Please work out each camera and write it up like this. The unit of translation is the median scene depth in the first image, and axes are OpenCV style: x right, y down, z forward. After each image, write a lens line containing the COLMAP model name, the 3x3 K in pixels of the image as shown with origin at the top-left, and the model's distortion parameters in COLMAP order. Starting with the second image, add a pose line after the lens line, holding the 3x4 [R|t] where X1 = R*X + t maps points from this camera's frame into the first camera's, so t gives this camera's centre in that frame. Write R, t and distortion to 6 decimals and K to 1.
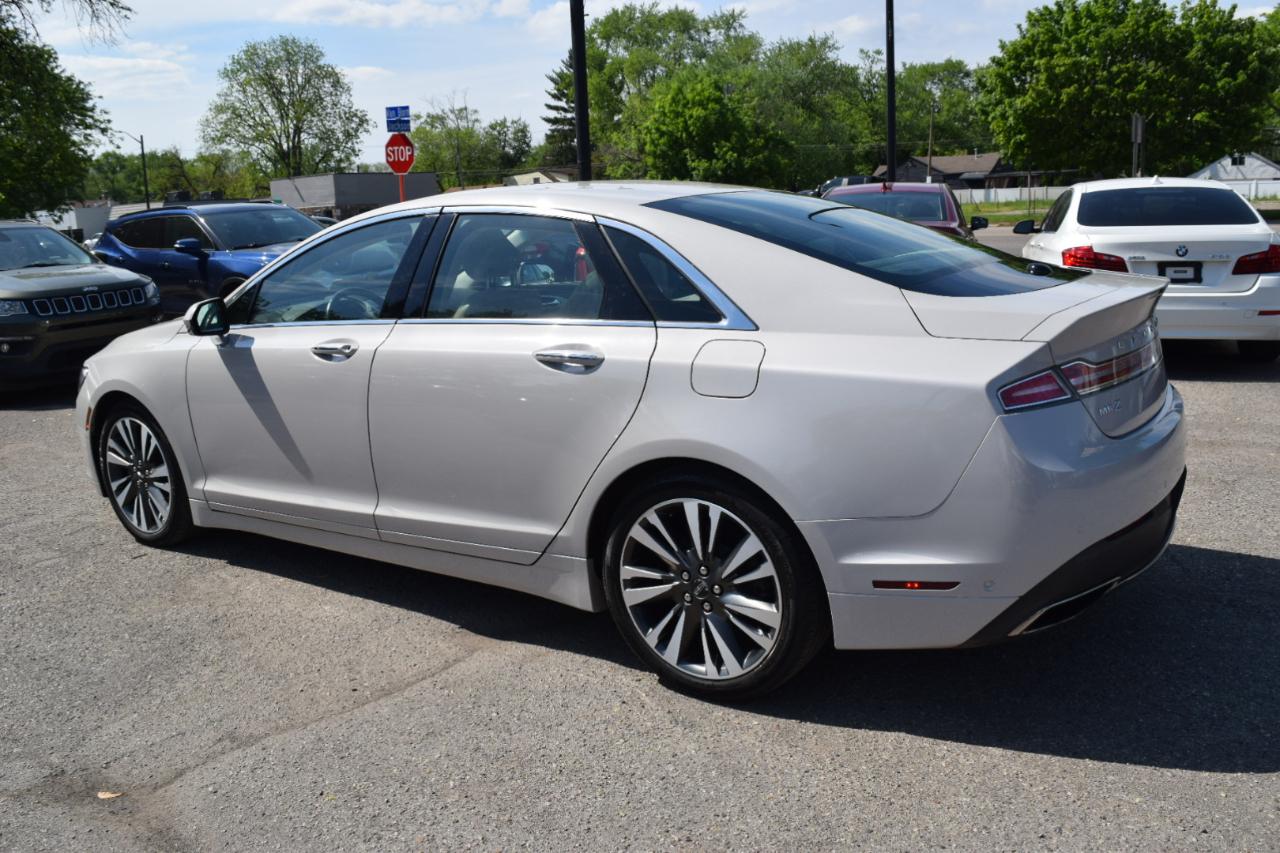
lens RADIAL K [[1044.8, 0, 640.0], [0, 1044.8, 426.5], [0, 0, 1]] dist [-0.086902, 0.010187]
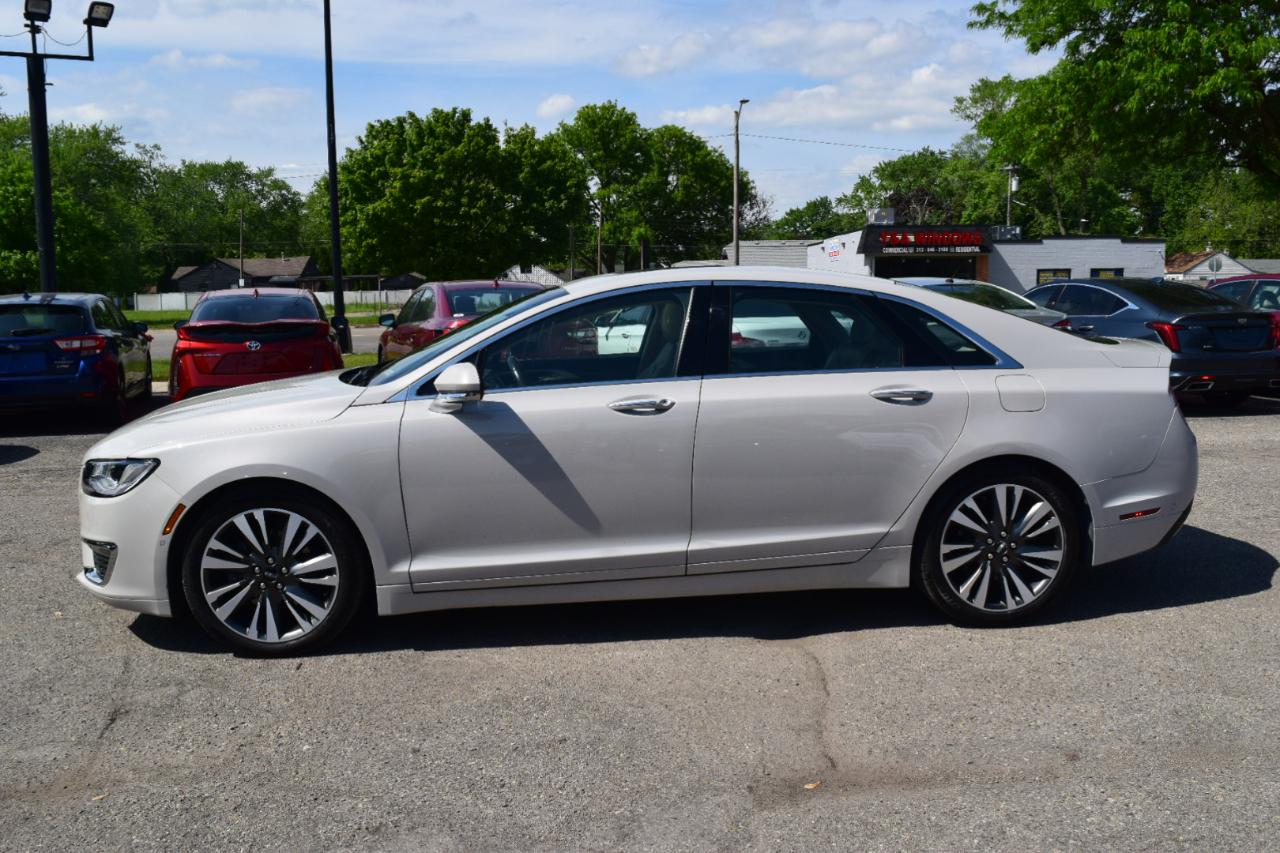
lens RADIAL K [[1090.5, 0, 640.0], [0, 1090.5, 426.5], [0, 0, 1]] dist [-0.087196, 0.013745]
pose [[0.768376, -0.049419, 0.638088, -1.050814], [0.116200, 0.991216, -0.063159, 0.021031], [-0.629361, 0.122676, 0.767369, 0.122018]]
